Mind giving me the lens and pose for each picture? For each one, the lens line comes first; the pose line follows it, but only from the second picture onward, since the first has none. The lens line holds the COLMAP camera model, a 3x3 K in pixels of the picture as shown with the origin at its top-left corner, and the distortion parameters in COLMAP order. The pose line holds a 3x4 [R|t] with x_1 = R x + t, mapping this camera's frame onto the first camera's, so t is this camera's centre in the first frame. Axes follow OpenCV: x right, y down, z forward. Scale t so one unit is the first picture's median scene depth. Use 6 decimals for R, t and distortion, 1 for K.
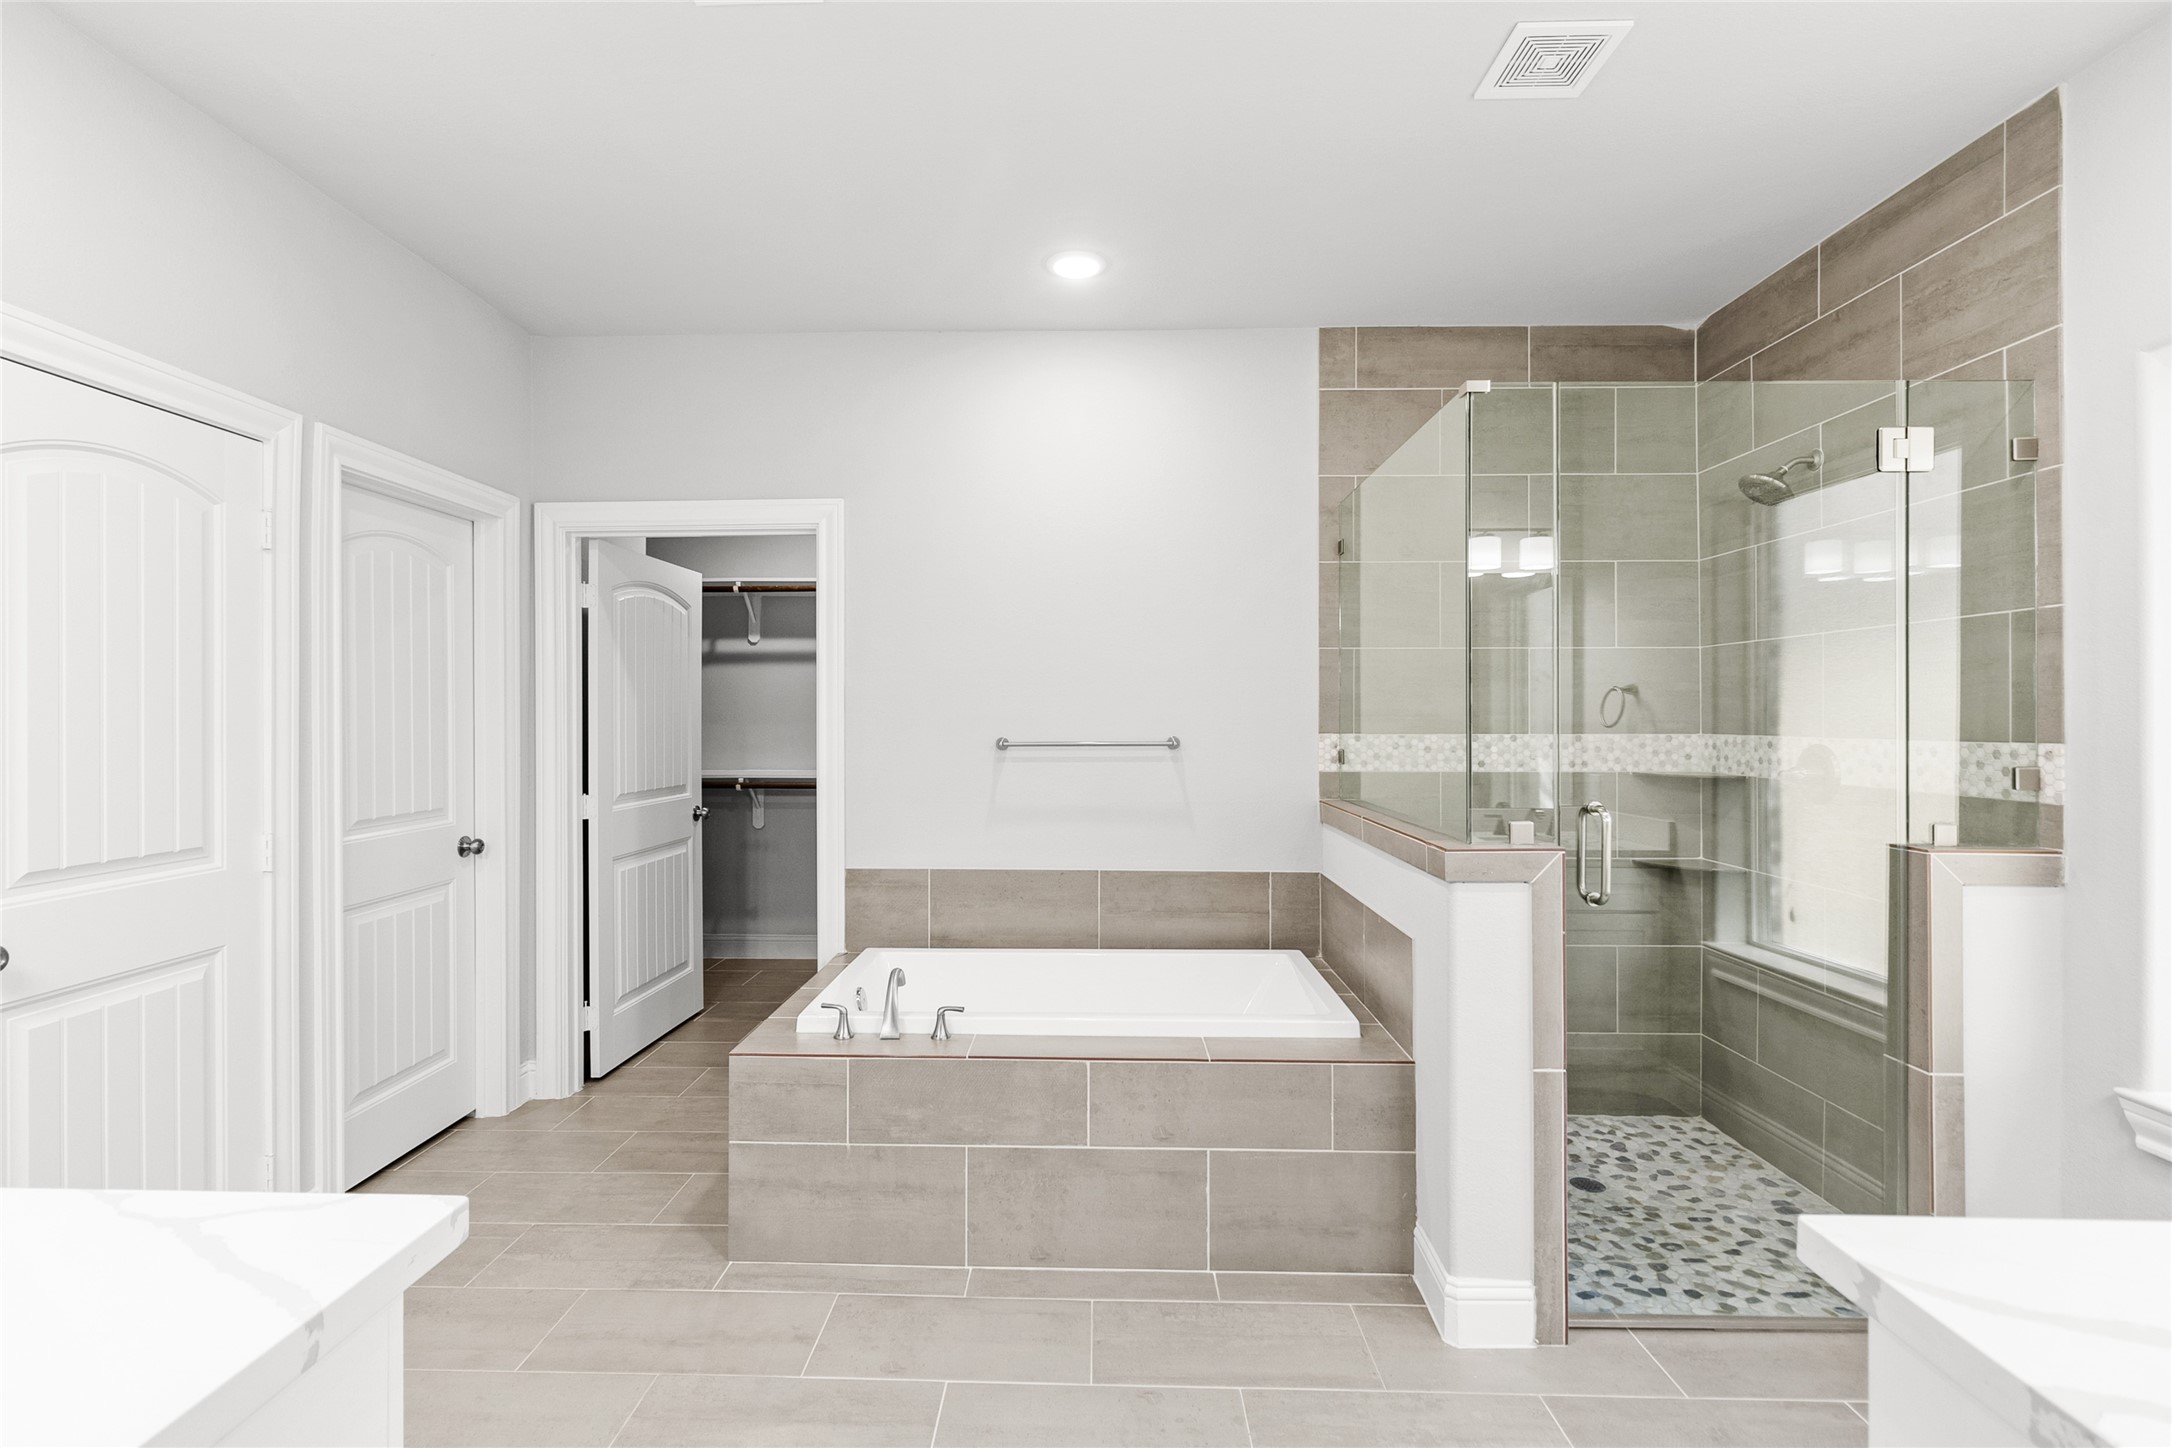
lens RADIAL K [[1011.9, 0, 1086.0], [0, 1011.9, 724.0], [0, 0, 1]] dist [-0.000962, -0.000244]
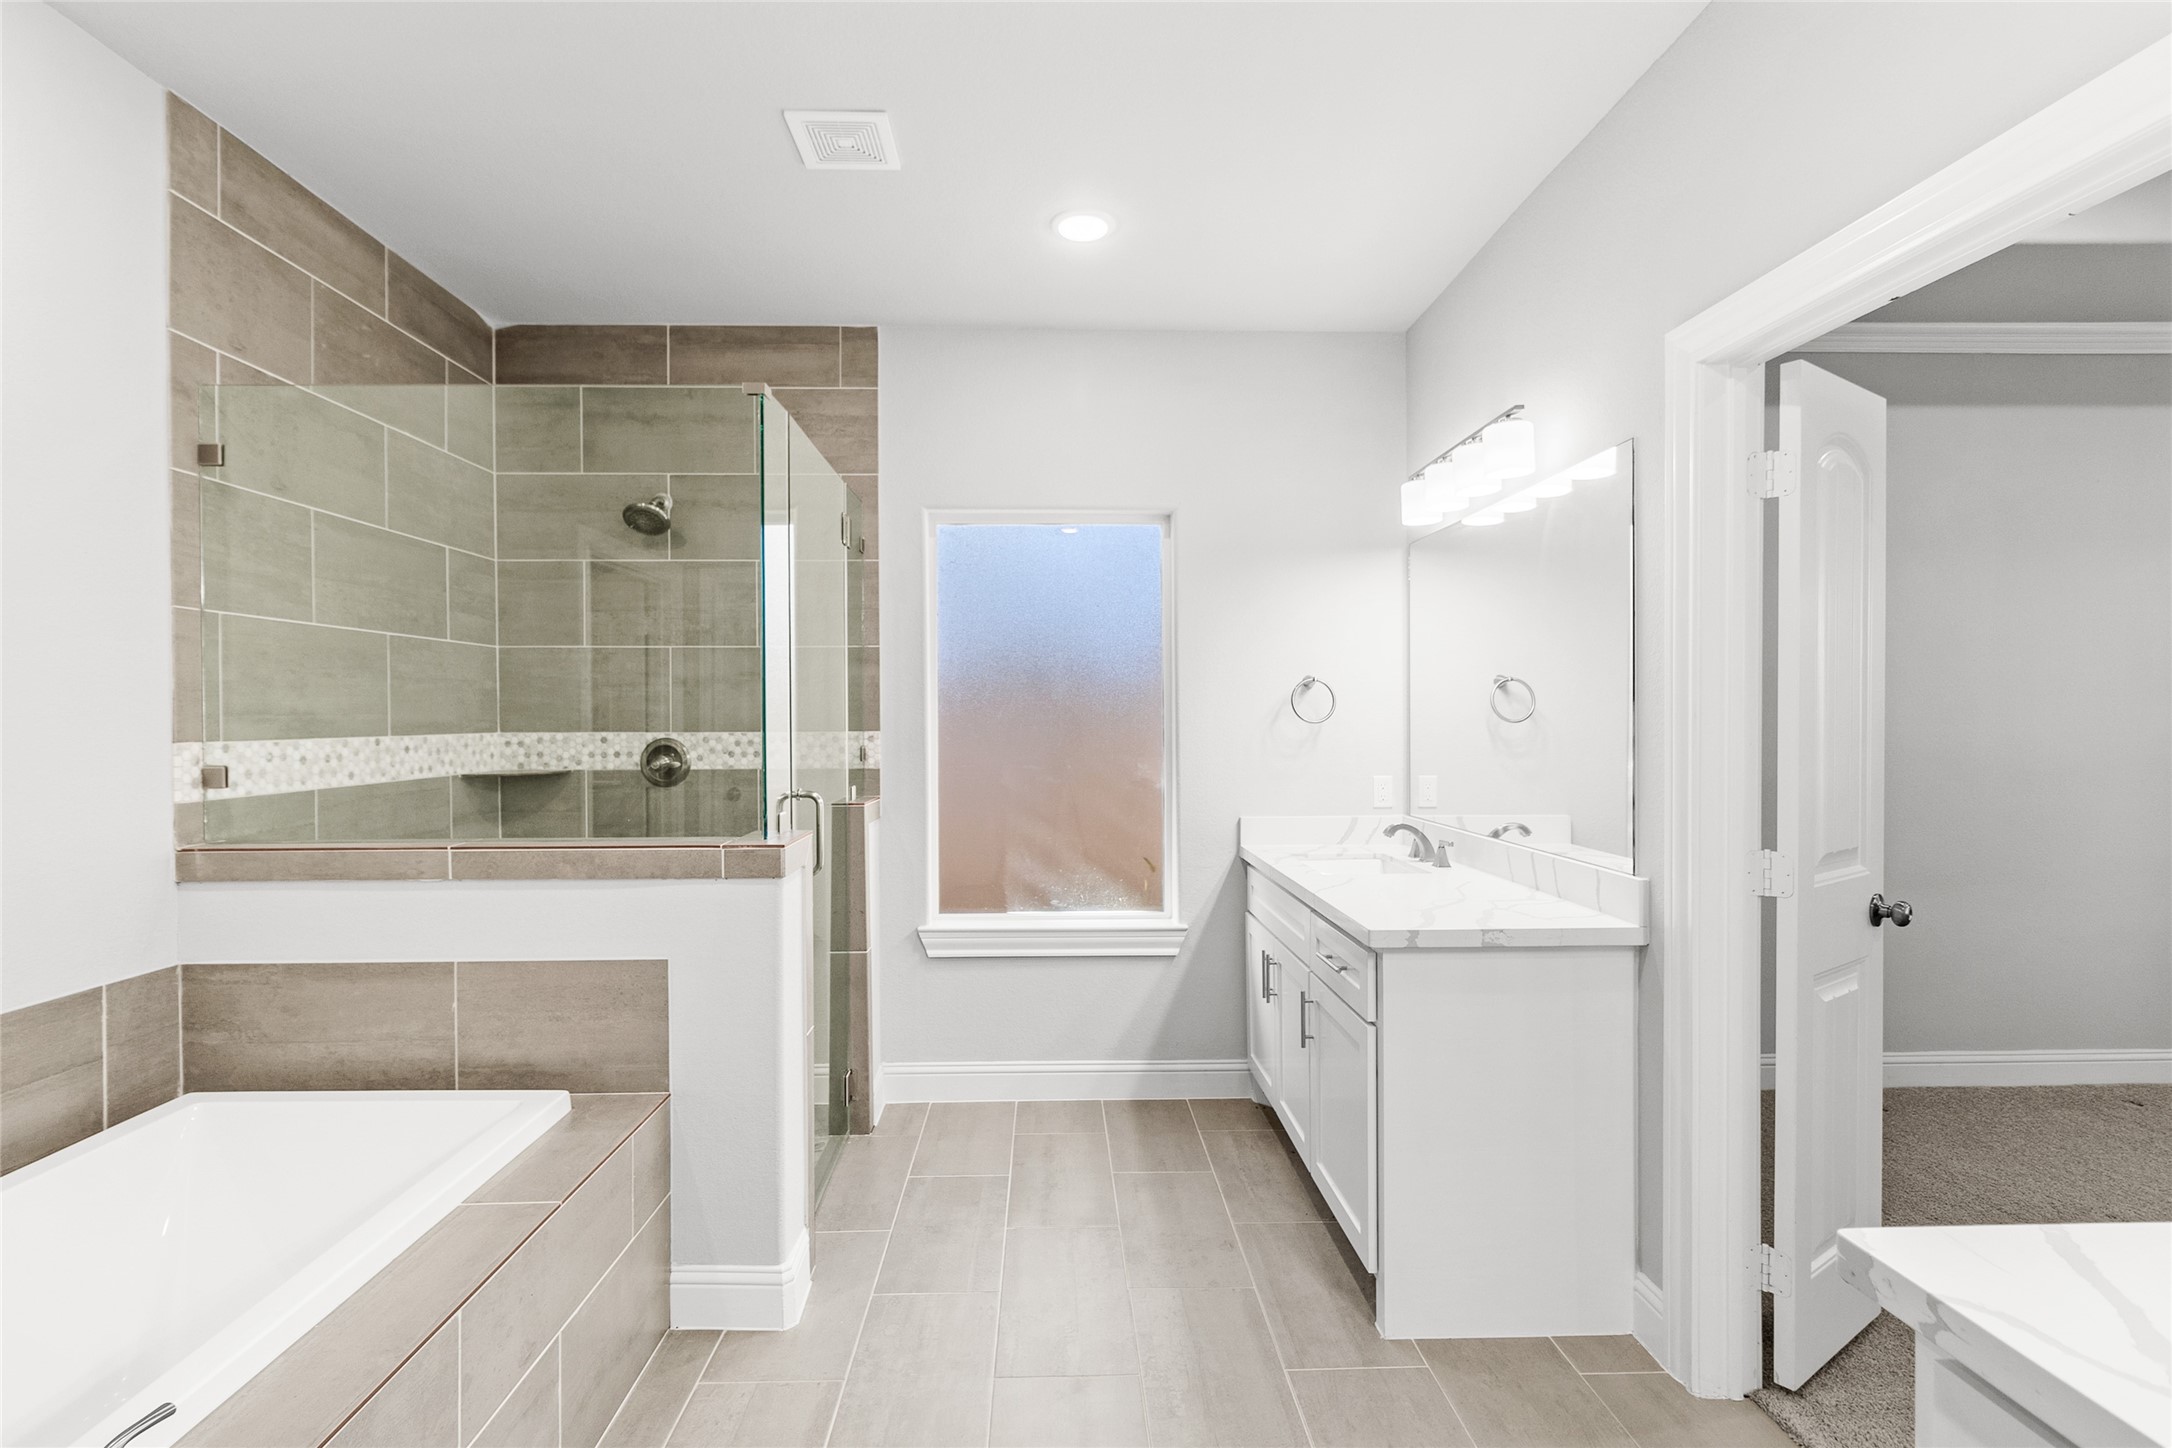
lens RADIAL K [[997.9, 0, 1076.9], [0, 997.9, 730.8], [0, 0, 1]] dist [0.000918, -0.000103]
pose [[-0.049271, -0.015830, 0.998660, -0.418201], [0.010209, 0.999814, 0.016352, -0.002409], [-0.998733, 0.011001, -0.049100, 0.479305]]
